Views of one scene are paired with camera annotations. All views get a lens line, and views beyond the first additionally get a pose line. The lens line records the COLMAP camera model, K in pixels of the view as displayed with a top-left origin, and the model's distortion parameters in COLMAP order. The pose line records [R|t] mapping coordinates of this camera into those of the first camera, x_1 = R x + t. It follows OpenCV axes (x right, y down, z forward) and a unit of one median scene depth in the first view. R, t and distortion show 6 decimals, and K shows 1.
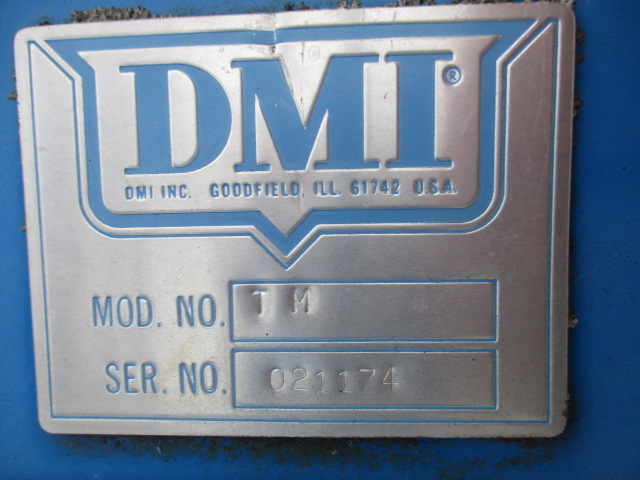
lens RADIAL K [[533.0, 0, 320.1], [0, 533.0, 233.3], [0, 0, 1]] dist [-0.018875, -0.013587]
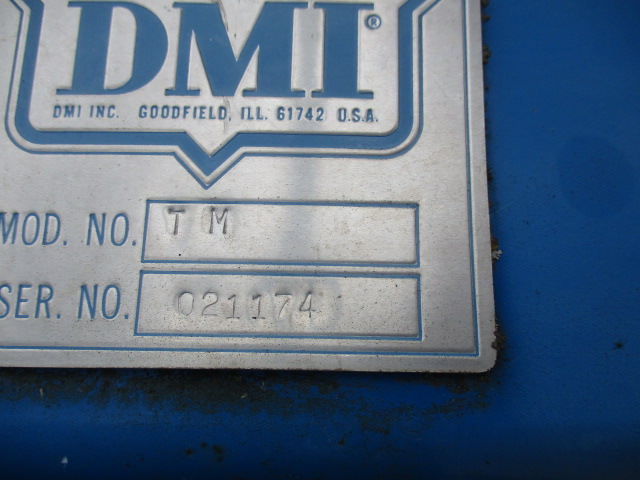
lens RADIAL K [[533.0, 0, 318.0], [0, 533.0, 243.1], [0, 0, 1]] dist [-0.018875, -0.013587]
pose [[0.996562, 0.054463, 0.062436, 0.084459], [-0.034511, 0.957966, -0.284800, 0.437302], [-0.075323, 0.281666, 0.956551, 0.078373]]
